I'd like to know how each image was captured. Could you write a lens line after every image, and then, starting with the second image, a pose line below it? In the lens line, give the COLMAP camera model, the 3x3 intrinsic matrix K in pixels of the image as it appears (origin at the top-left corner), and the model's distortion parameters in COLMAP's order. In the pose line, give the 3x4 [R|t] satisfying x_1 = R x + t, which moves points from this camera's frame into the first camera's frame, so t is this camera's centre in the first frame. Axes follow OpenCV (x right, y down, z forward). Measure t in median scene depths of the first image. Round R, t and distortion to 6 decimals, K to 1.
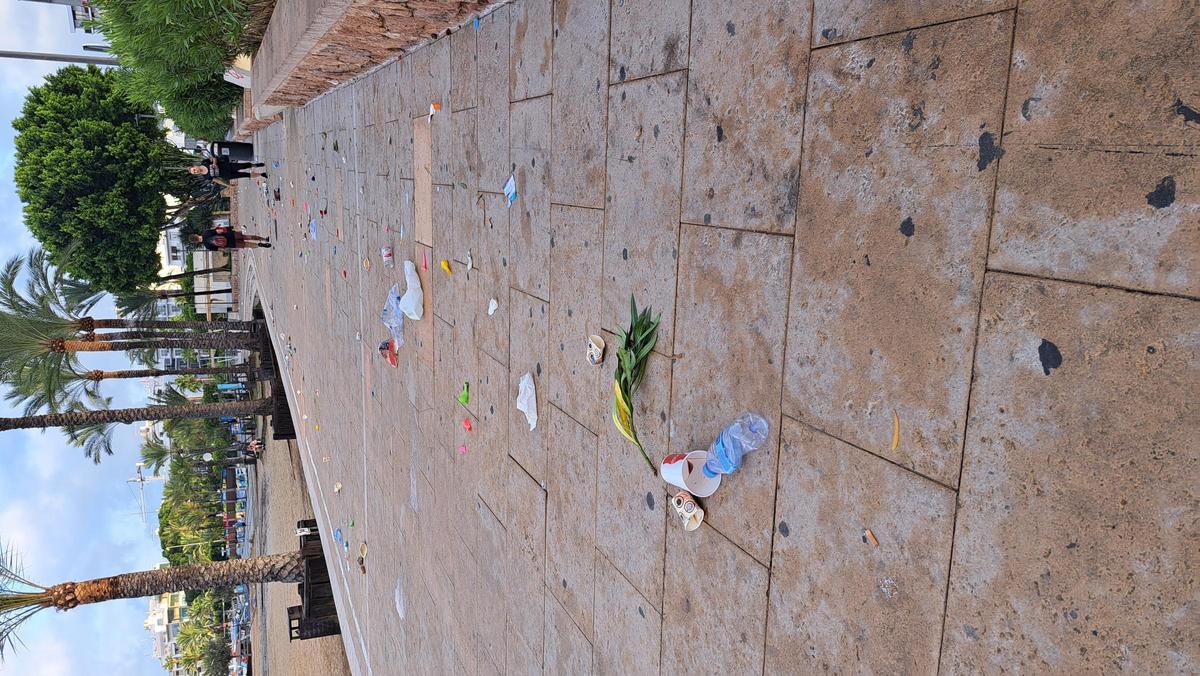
lens RADIAL K [[900.4, 0, 617.6], [0, 900.4, 349.3], [0, 0, 1]] dist [0.048276, -0.048638]
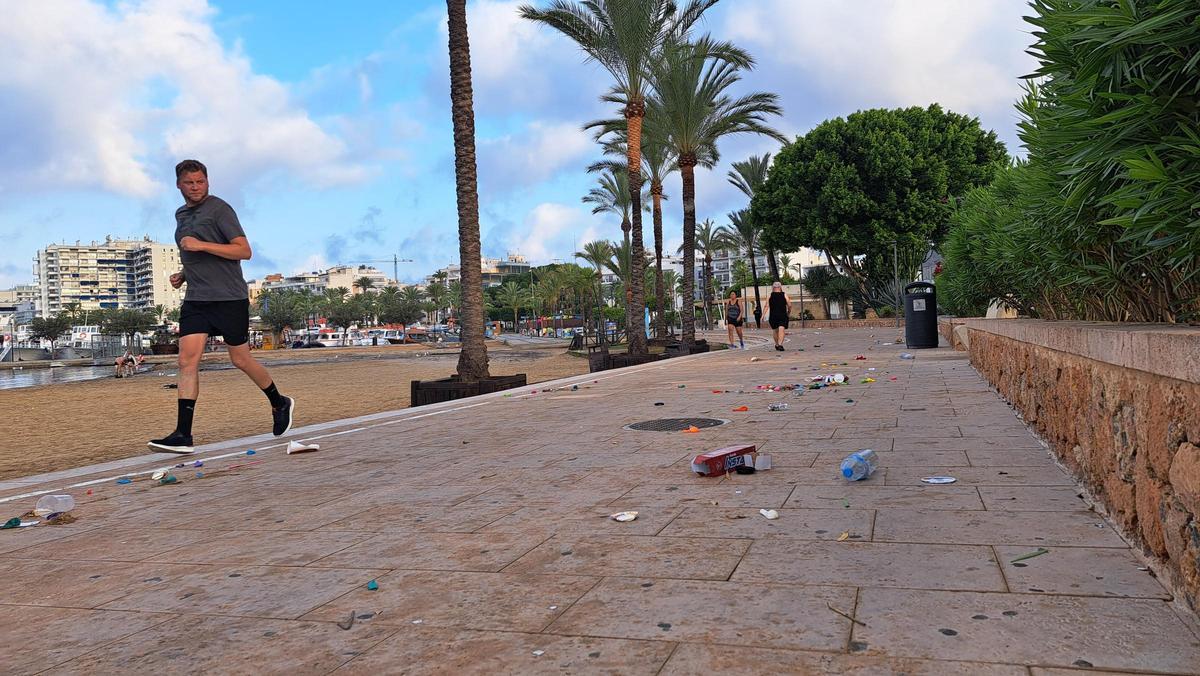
lens RADIAL K [[883.1, 0, 606.9], [0, 883.1, 334.4], [0, 0, 1]] dist [0.096513, -0.129515]
pose [[-0.050097, 0.924627, -0.377564, -0.087700], [-0.989555, 0.005212, 0.144062, -0.047620], [0.135171, 0.380837, 0.914709, 0.212965]]
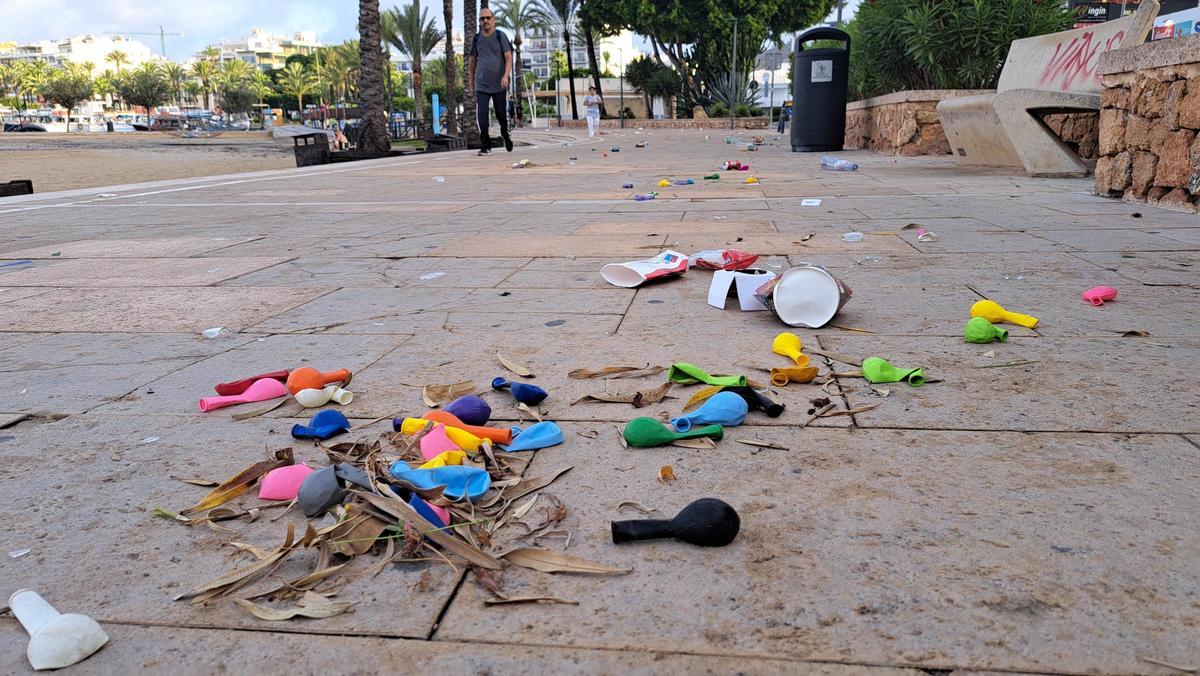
lens RADIAL K [[883.1, 0, 606.9], [0, 883.1, 334.4], [0, 0, 1]] dist [0.096513, -0.129515]
pose [[-0.003972, 0.985017, -0.172410, -0.133857], [-0.998094, -0.014524, -0.059983, -0.058055], [-0.061588, 0.171843, 0.983197, 0.334044]]
